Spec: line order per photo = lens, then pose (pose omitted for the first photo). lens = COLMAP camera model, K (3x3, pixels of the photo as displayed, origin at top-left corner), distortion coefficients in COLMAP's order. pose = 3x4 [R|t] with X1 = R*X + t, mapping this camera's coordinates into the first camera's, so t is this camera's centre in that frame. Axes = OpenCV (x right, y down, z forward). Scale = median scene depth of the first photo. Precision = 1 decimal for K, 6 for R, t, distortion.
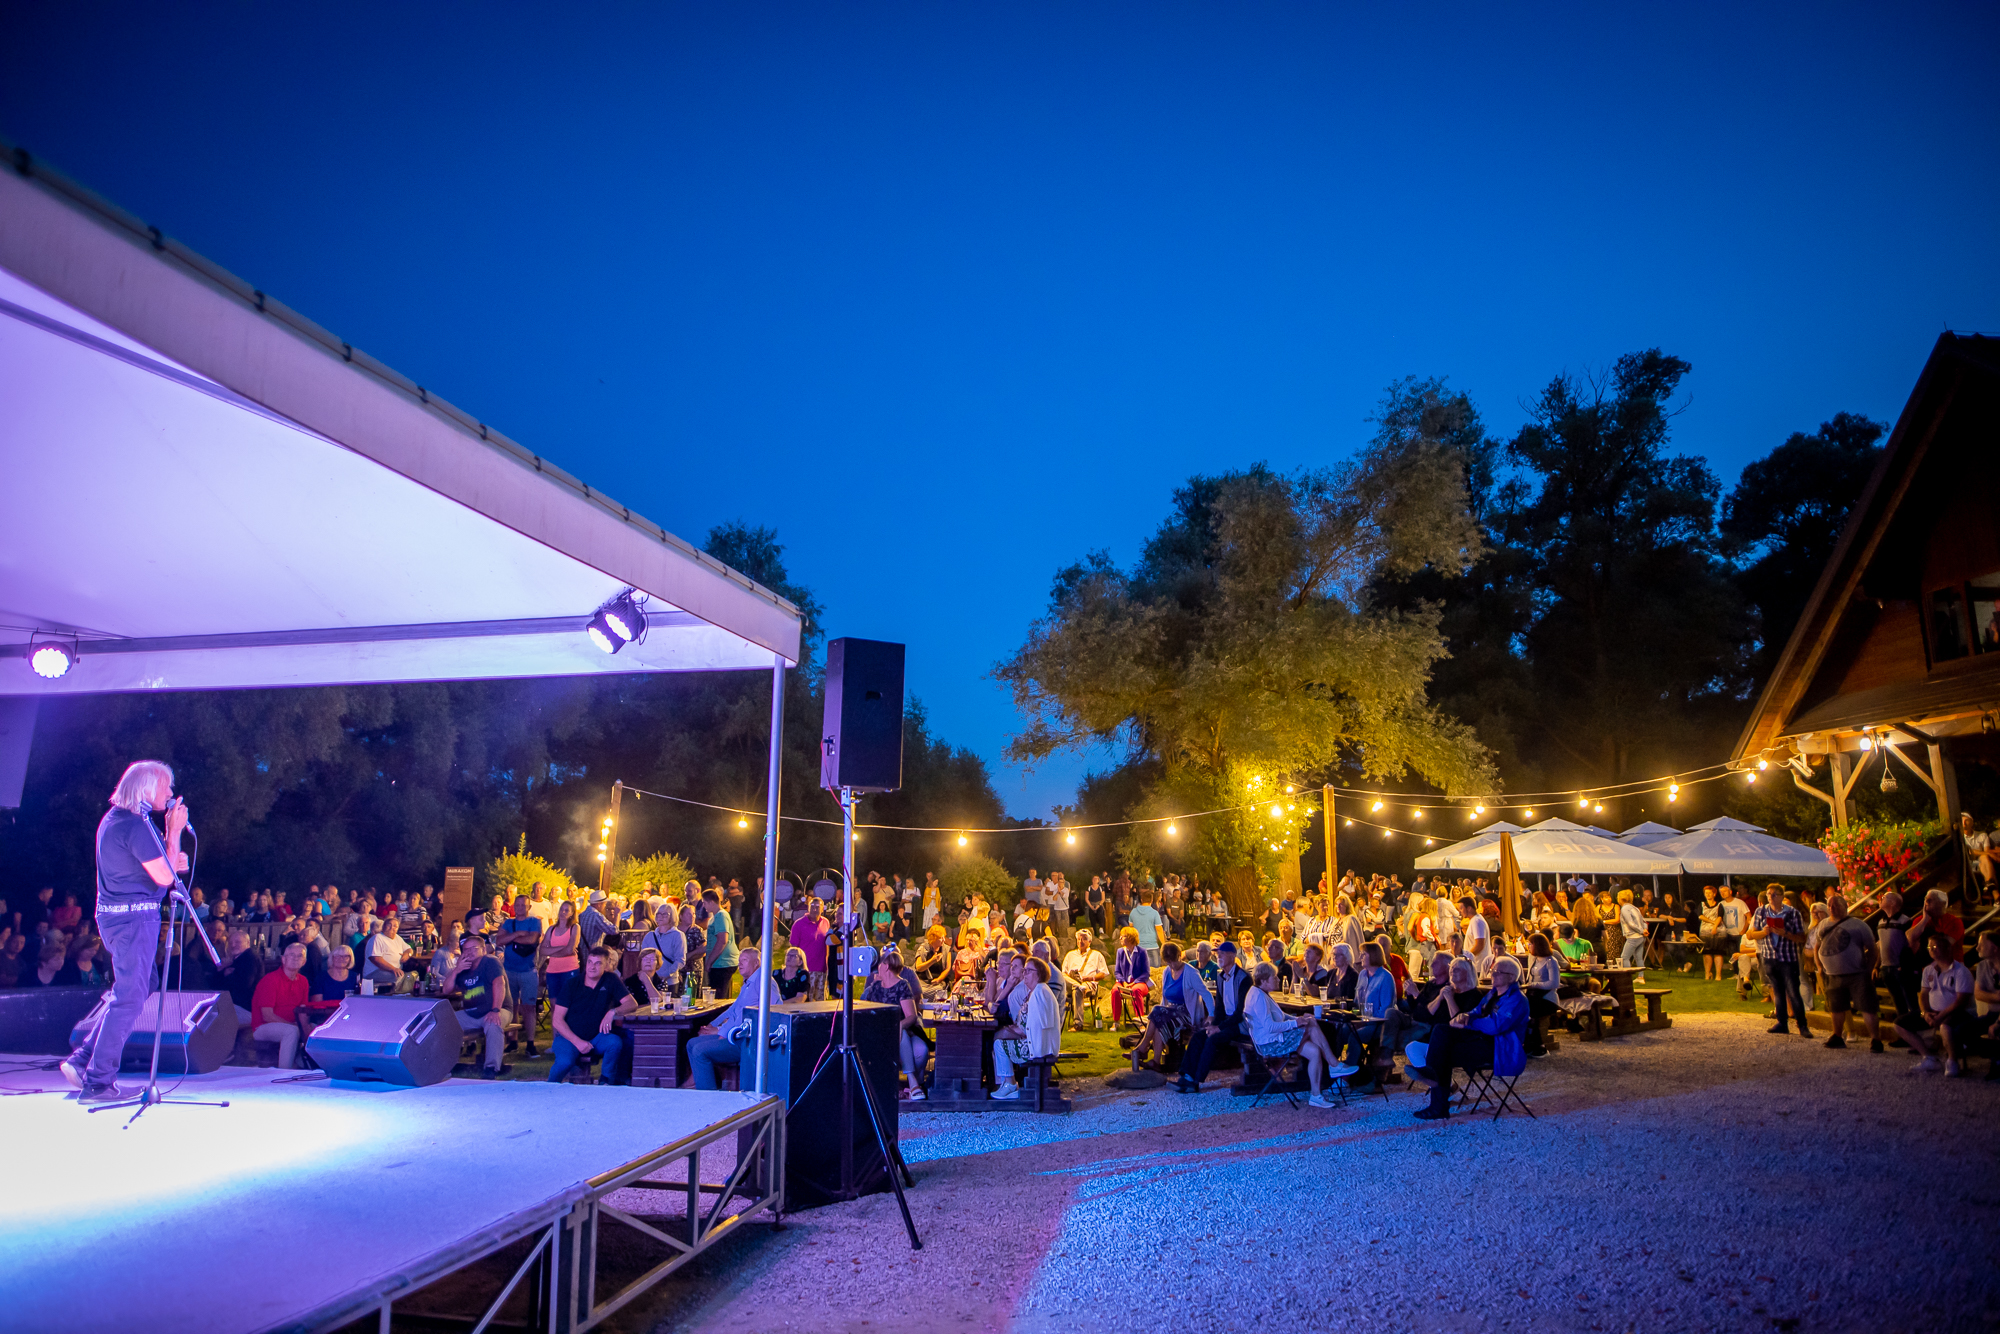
lens RADIAL K [[1163.0, 0, 1011.3], [0, 1163.0, 685.6], [0, 0, 1]] dist [-0.017637, -0.003801]
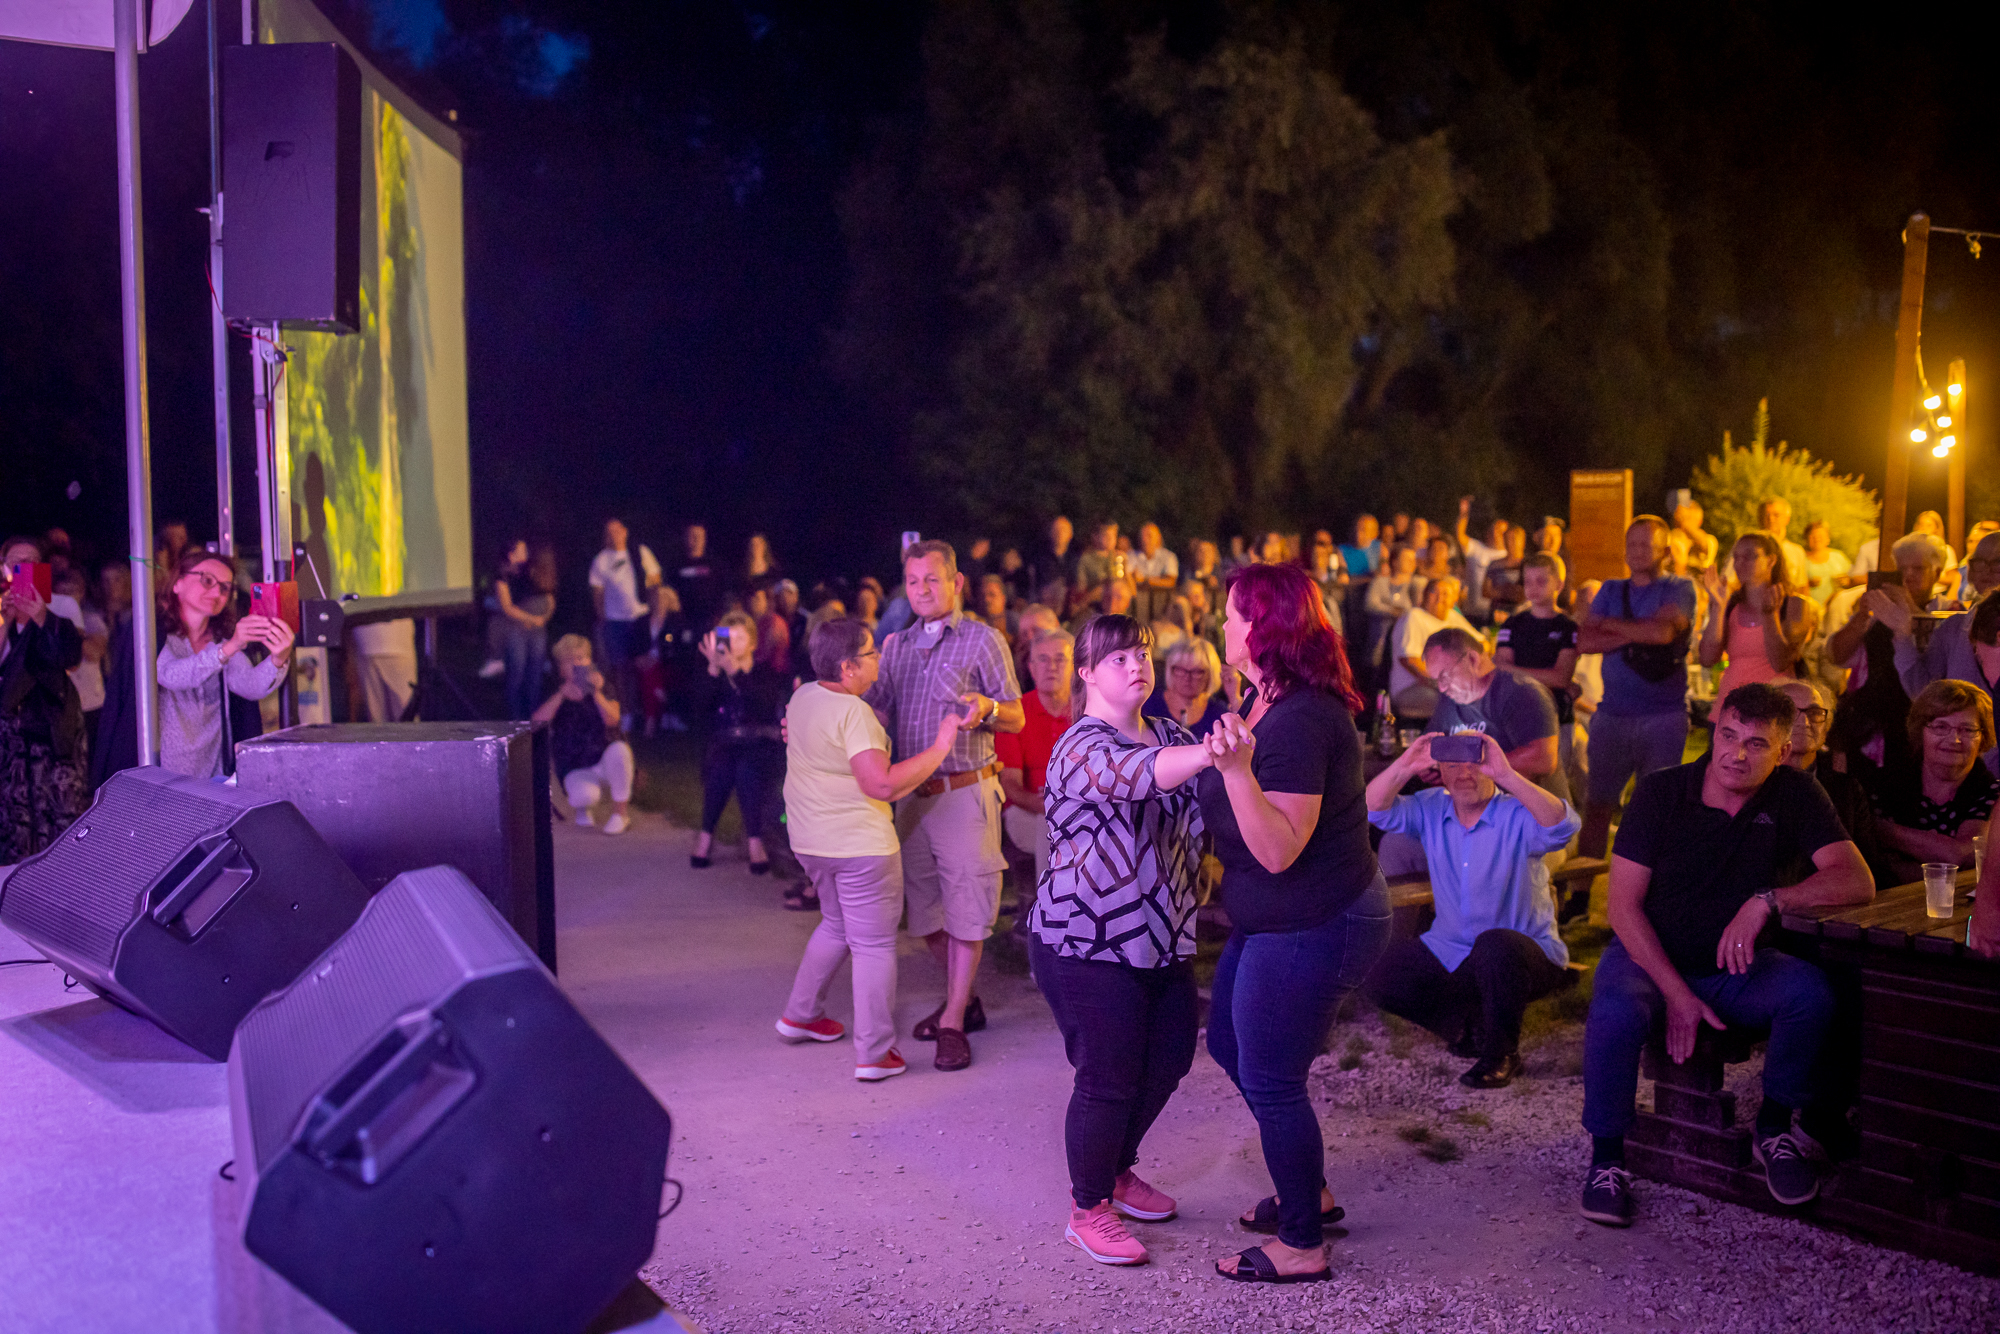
lens RADIAL K [[1937.8, 0, 1000.0], [0, 1937.8, 672.2], [0, 0, 1]] dist [0.001651, 0.000000]
pose [[0.684107, 0.039903, -0.728290, -0.048826], [0.138481, 0.973235, 0.183403, 0.042053], [0.716115, -0.226322, 0.660271, 0.207314]]
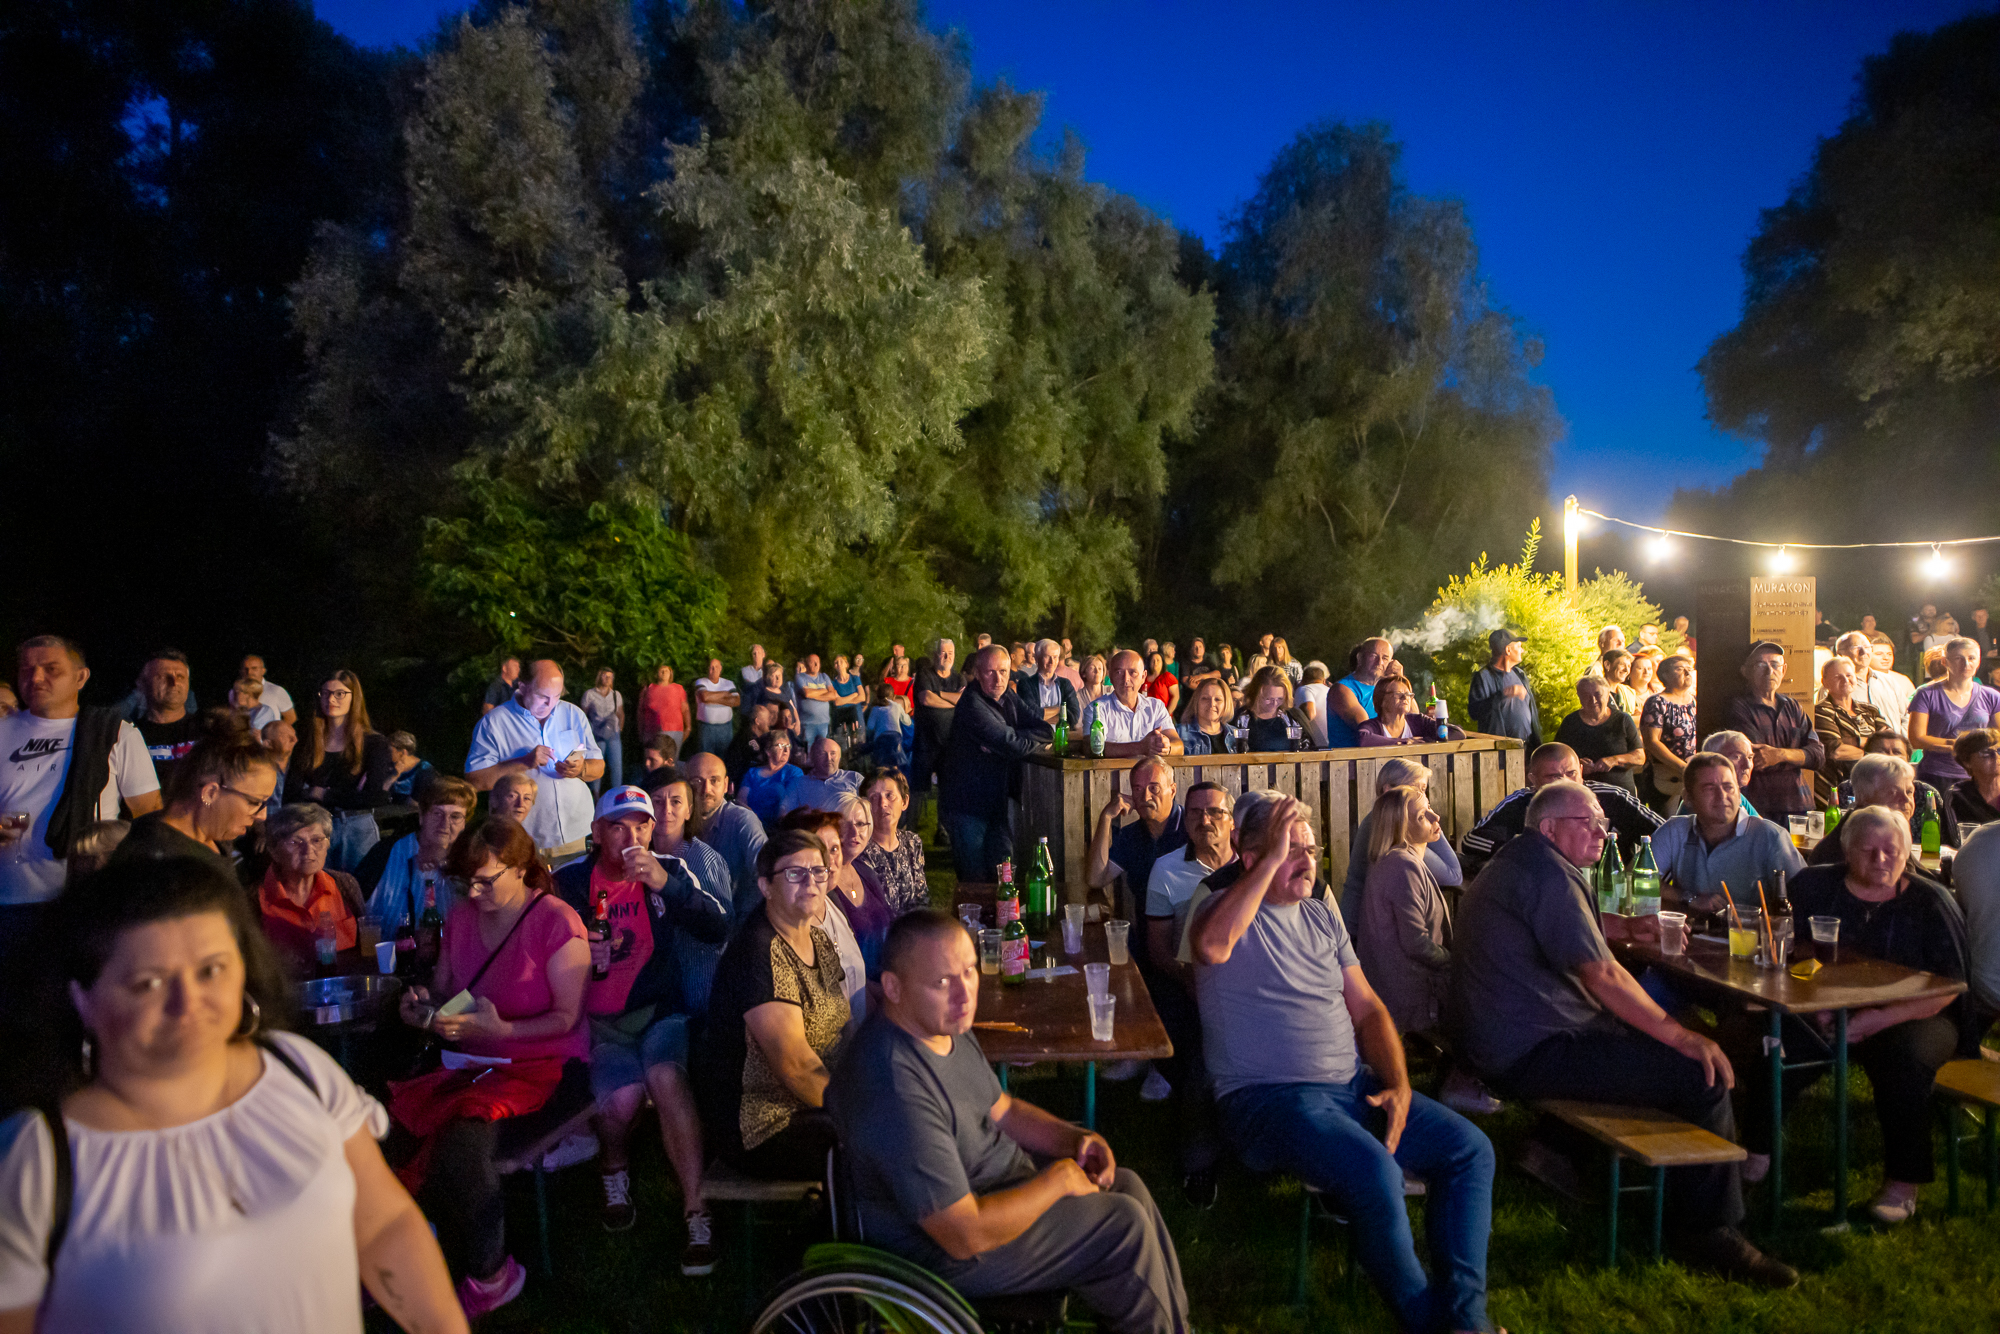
lens RADIAL K [[1163.0, 0, 1013.2], [0, 1163.0, 664.3], [0, 0, 1]] dist [-0.017637, -0.003801]
pose [[0.962592, -0.010968, -0.270732, -0.434468], [0.063134, 0.980758, 0.184739, 0.075622], [0.263496, -0.194921, 0.944762, 0.445056]]
